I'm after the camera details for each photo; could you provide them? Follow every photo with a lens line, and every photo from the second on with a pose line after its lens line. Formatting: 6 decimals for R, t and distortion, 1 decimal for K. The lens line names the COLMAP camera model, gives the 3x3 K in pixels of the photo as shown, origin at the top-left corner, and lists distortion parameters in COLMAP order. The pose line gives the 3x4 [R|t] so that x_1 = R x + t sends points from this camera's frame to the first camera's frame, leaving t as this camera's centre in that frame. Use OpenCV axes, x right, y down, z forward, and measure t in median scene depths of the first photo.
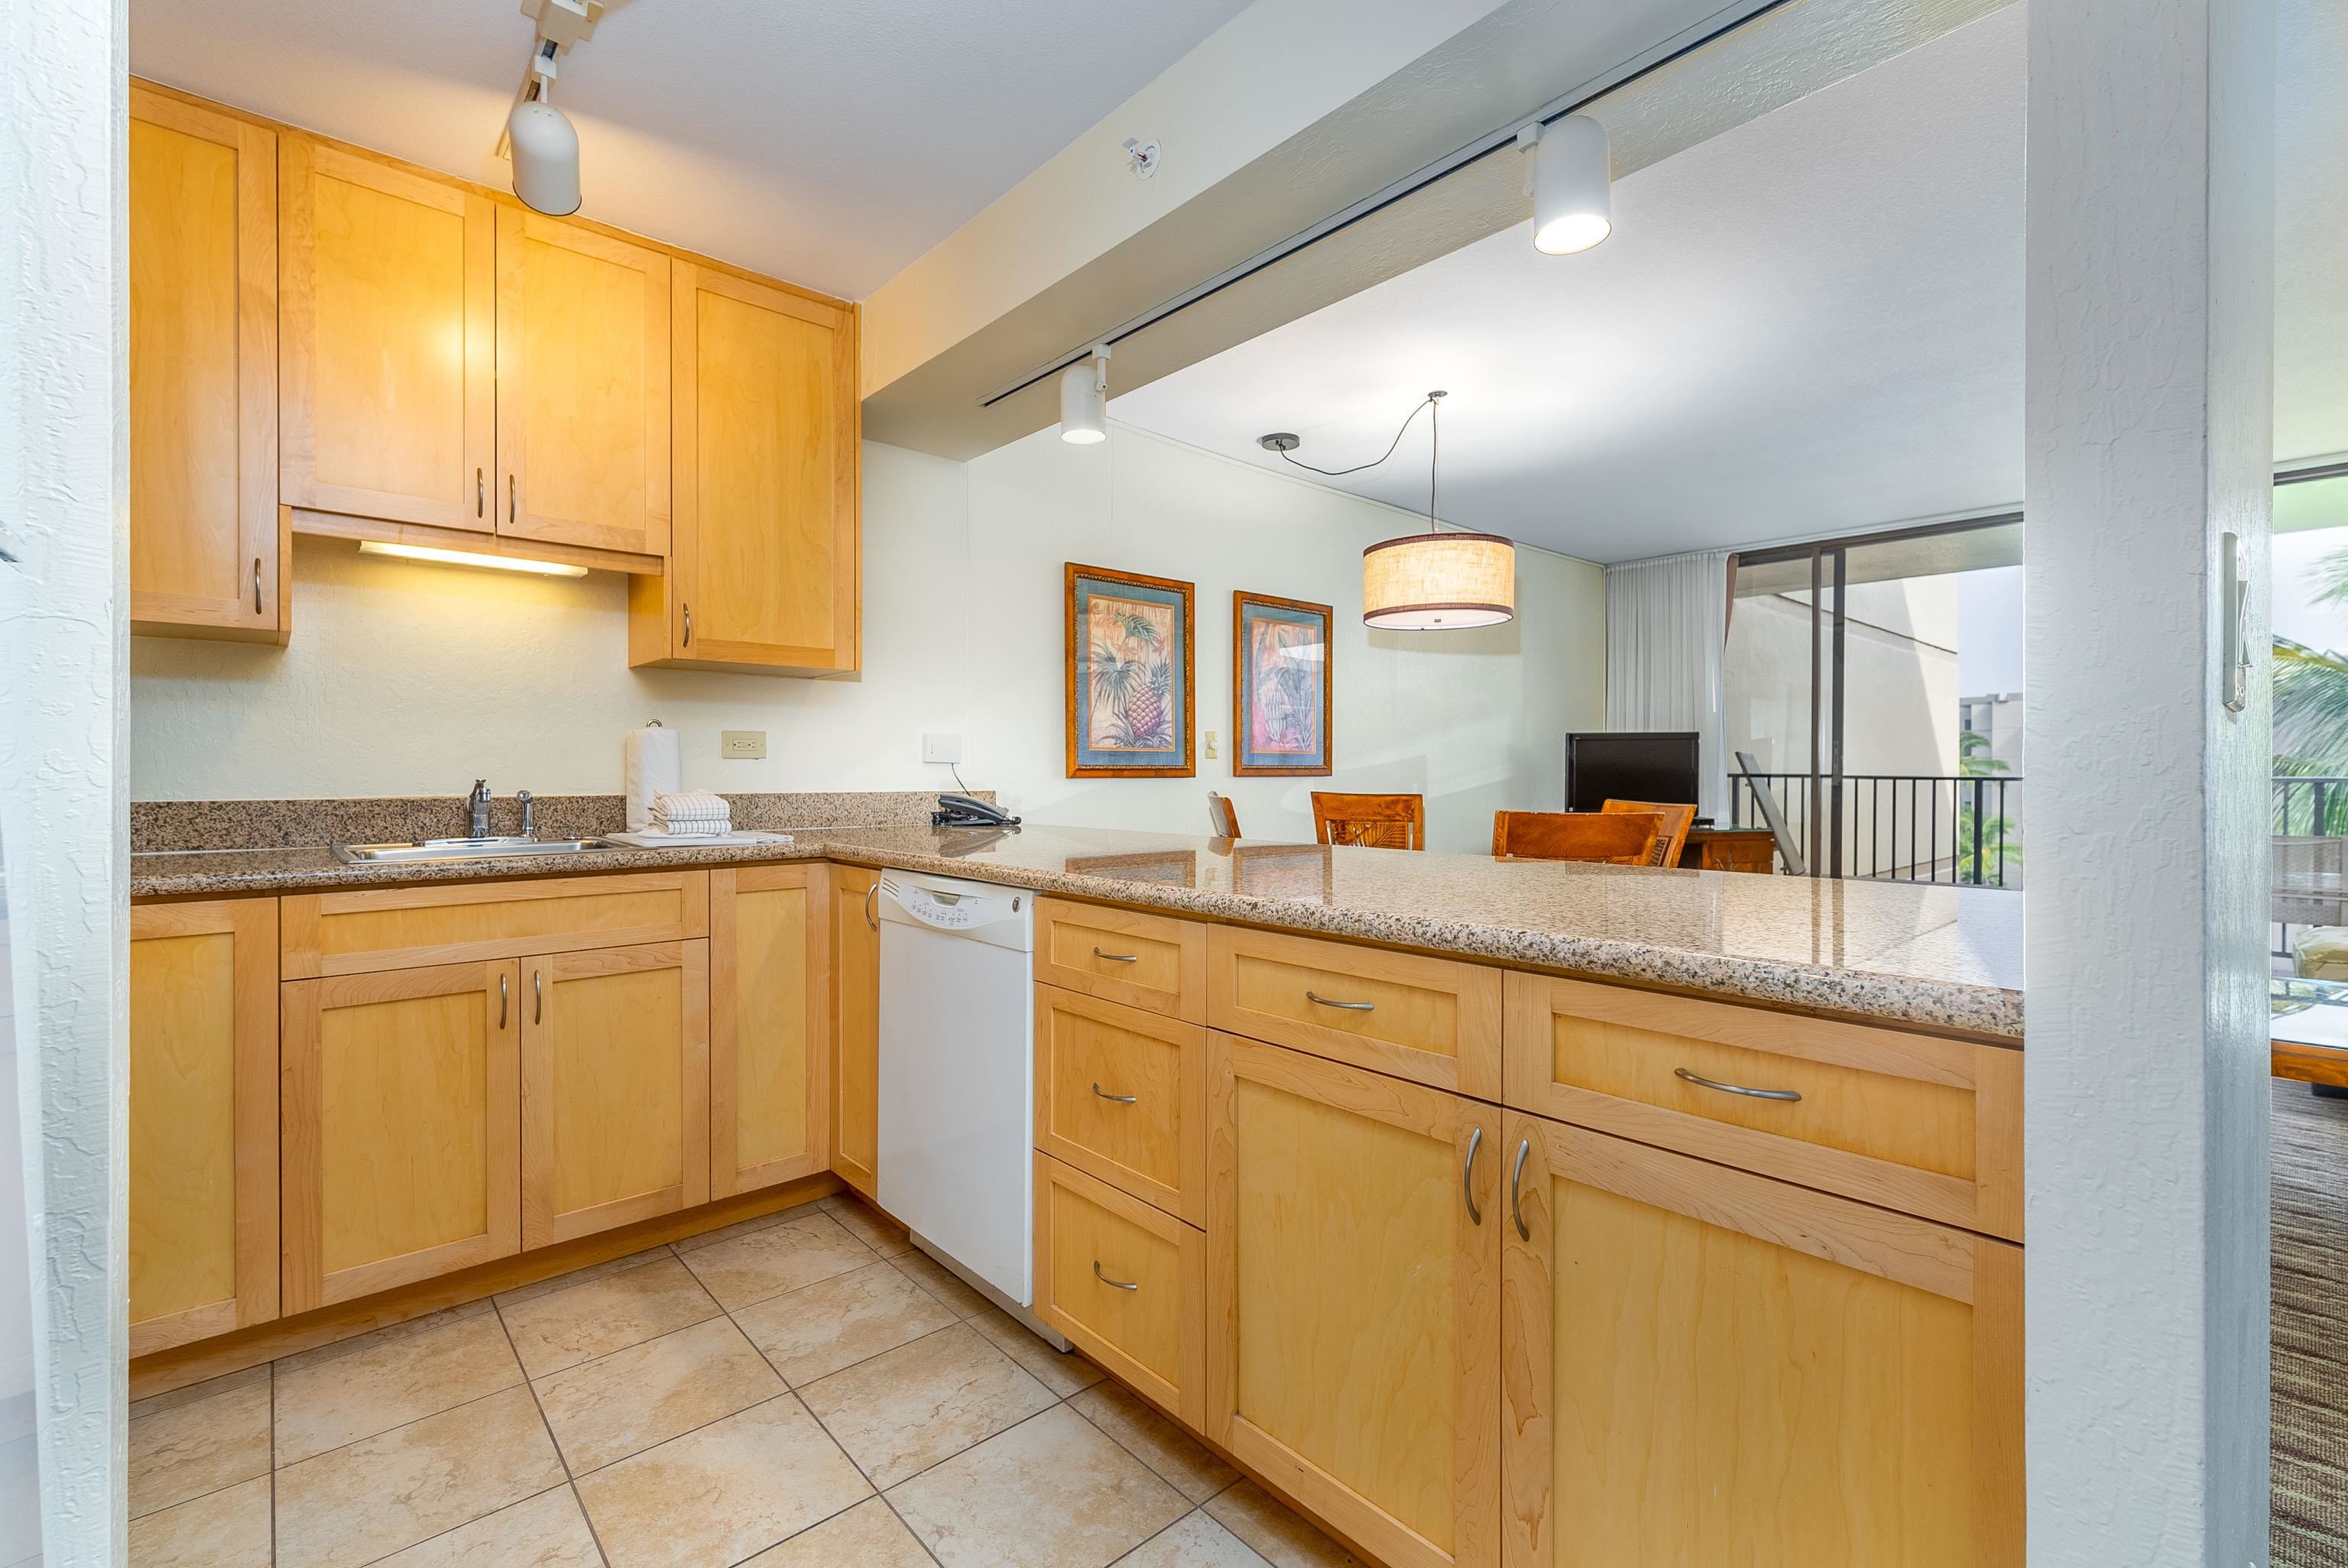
lens RADIAL K [[1021.1, 0, 1169.0], [0, 1021.1, 780.5], [0, 0, 1]] dist [0.001404, -0.000164]
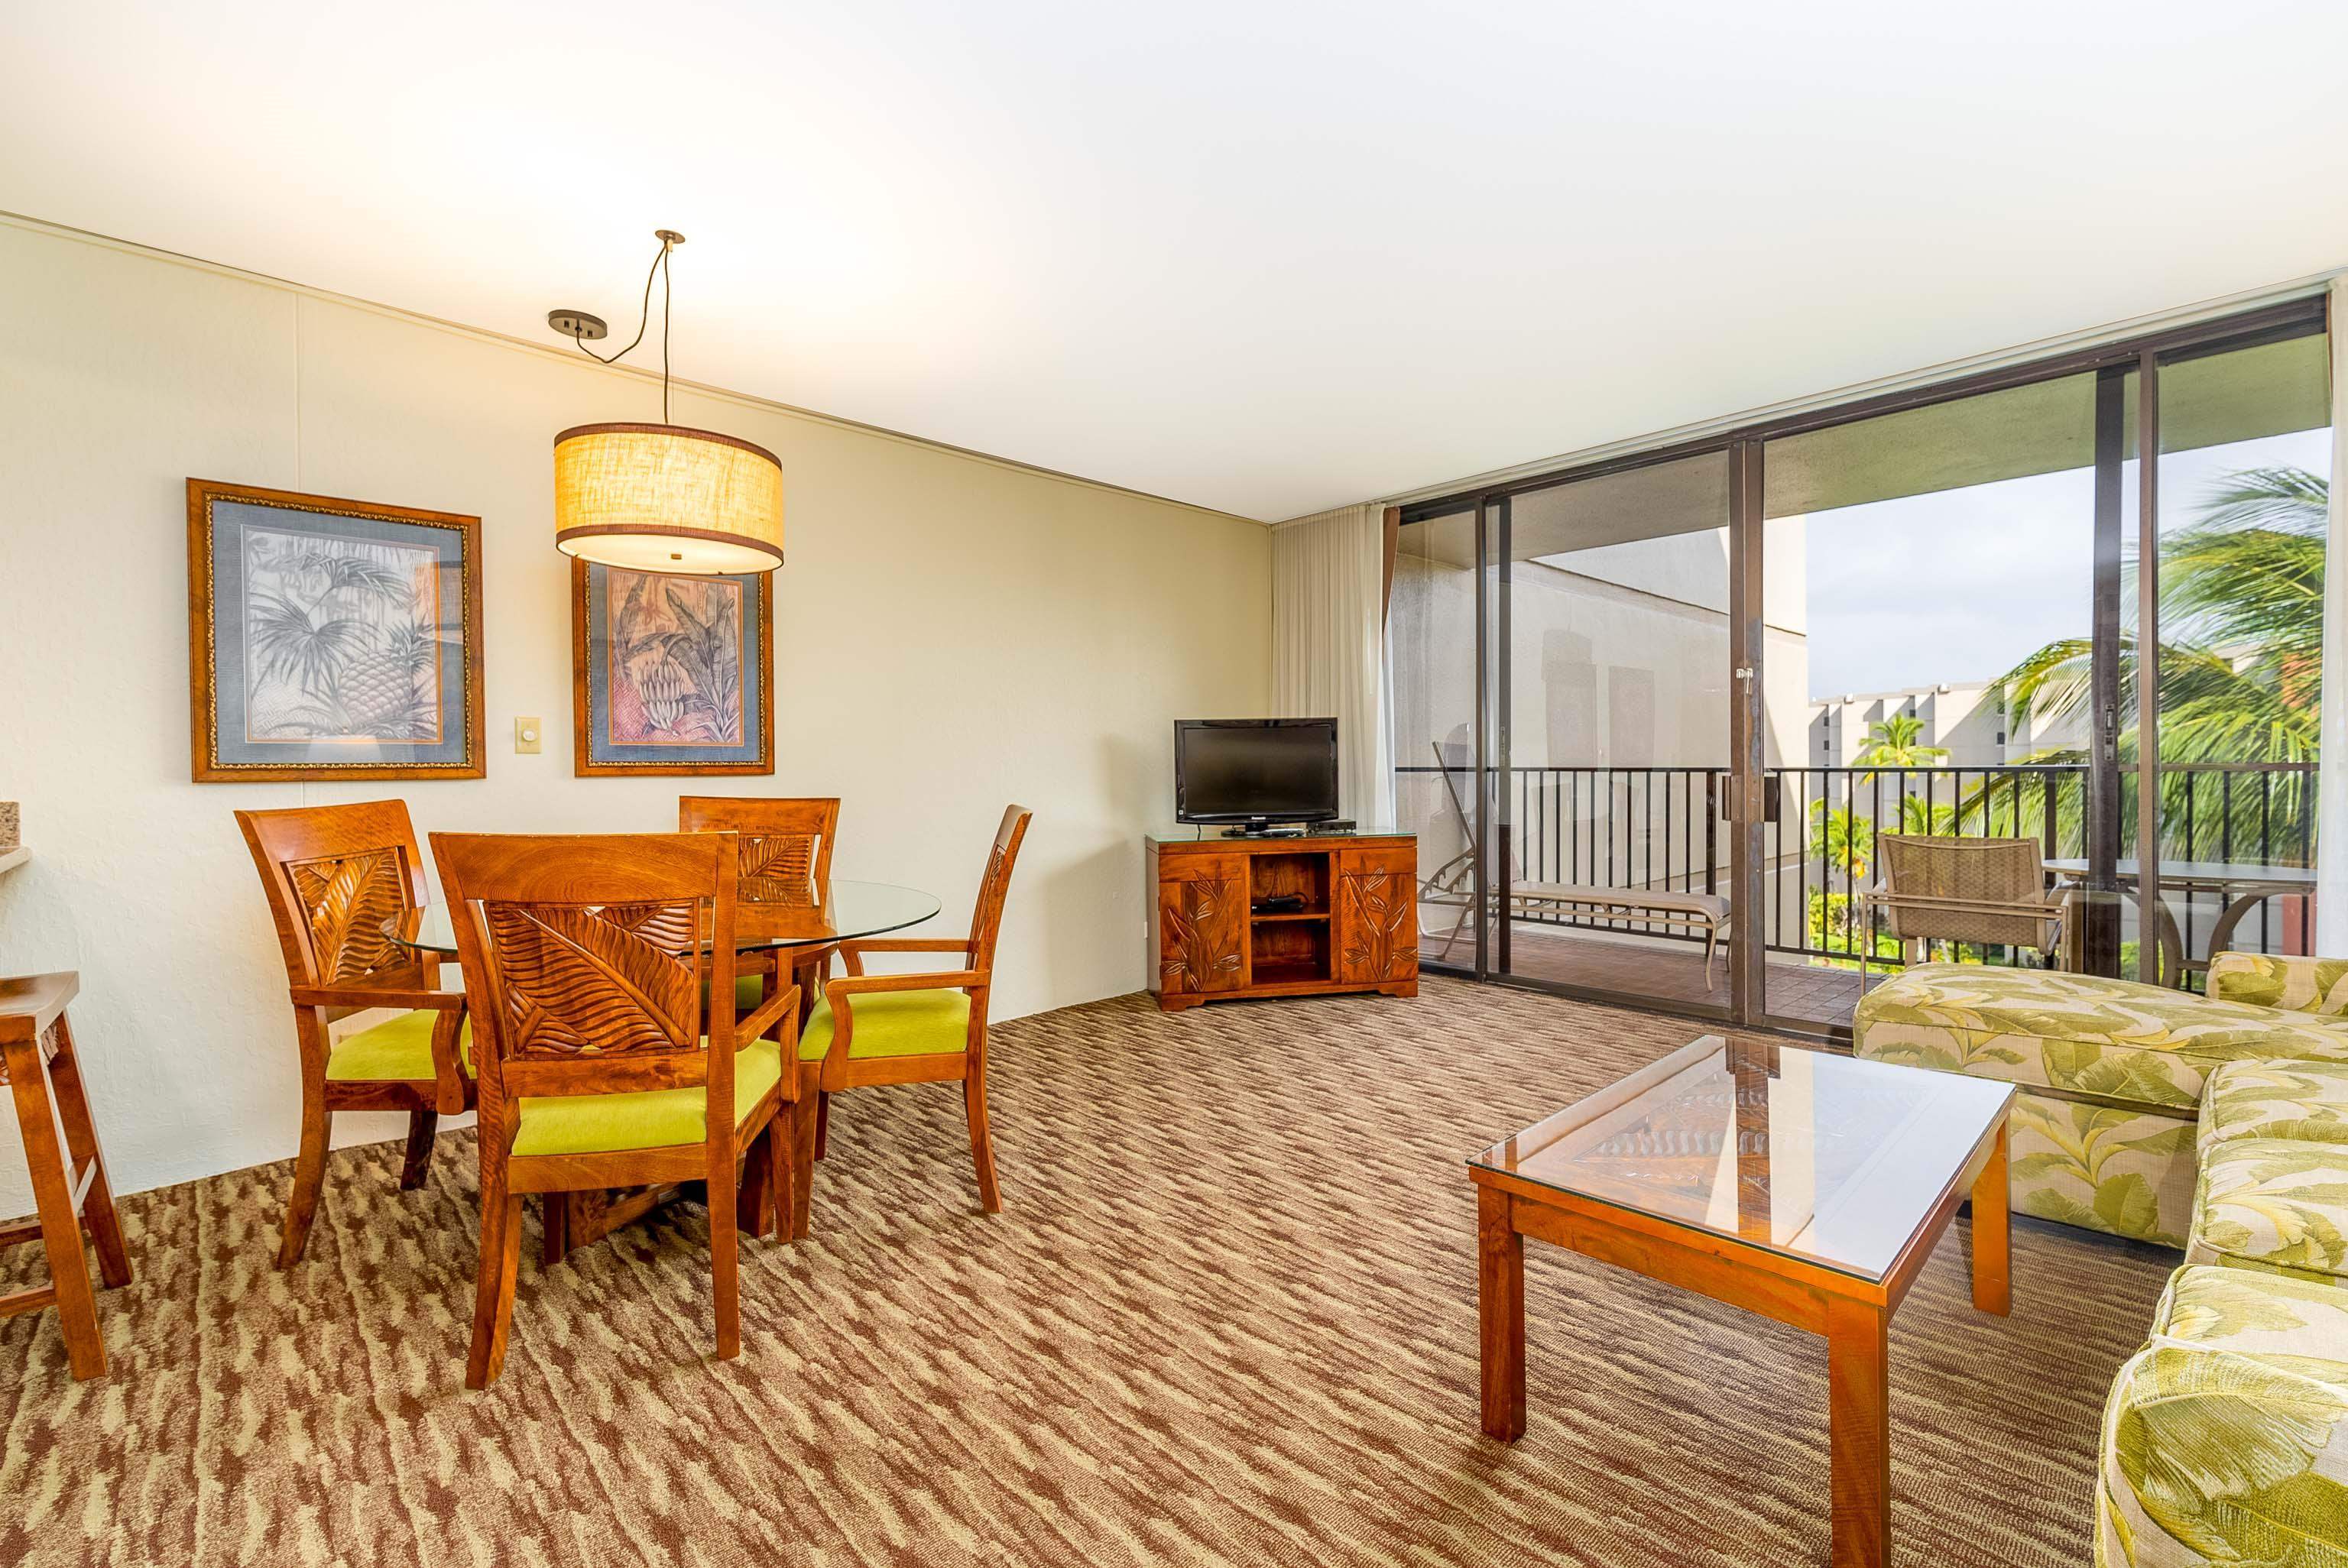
lens RADIAL K [[1021.1, 0, 1174.0], [0, 1021.1, 776.9], [0, 0, 1]] dist [0.001404, -0.000164]
pose [[0.999421, -0.007005, 0.033299, 0.510519], [0.006944, 0.999974, 0.001923, -0.002868], [-0.033312, -0.001691, 0.999444, 0.246405]]
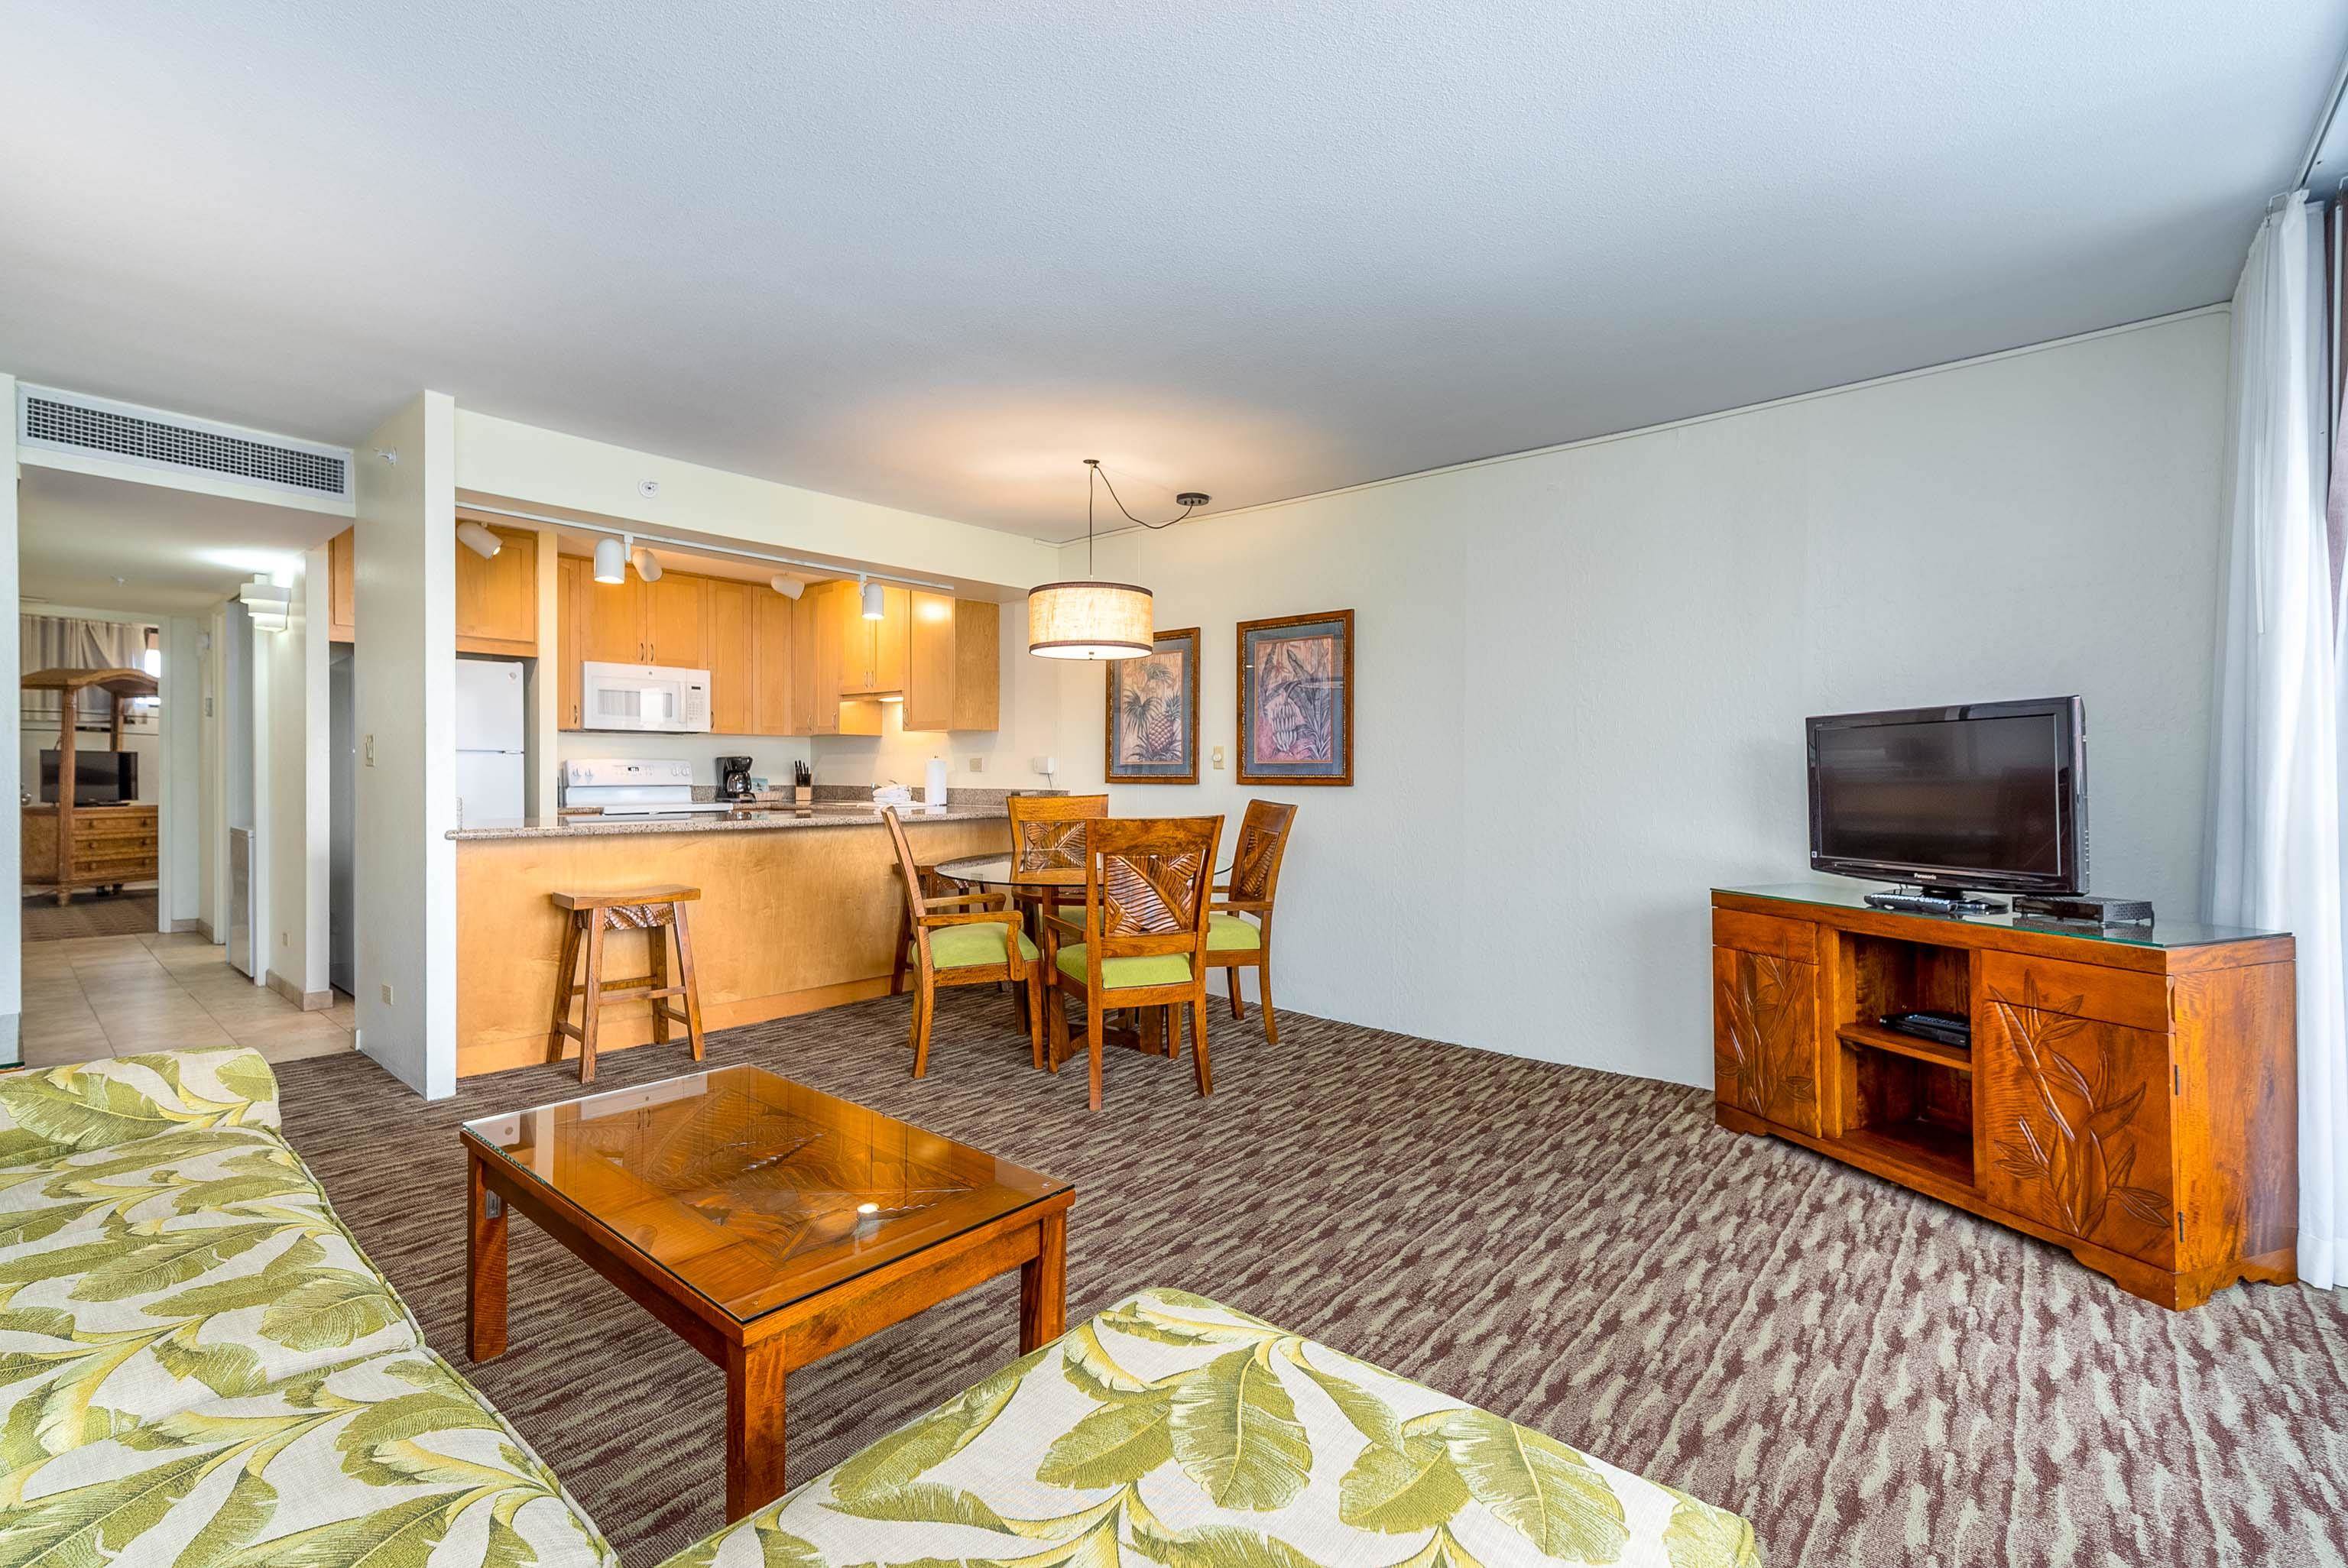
lens RADIAL K [[1021.1, 0, 1180.3], [0, 1021.1, 773.6], [0, 0, 1]] dist [0.001404, -0.000164]
pose [[0.144904, 0.001048, -0.989445, 1.267126], [-0.012460, 0.999922, -0.000766, -0.015485], [0.989367, 0.012439, 0.144906, 0.816768]]
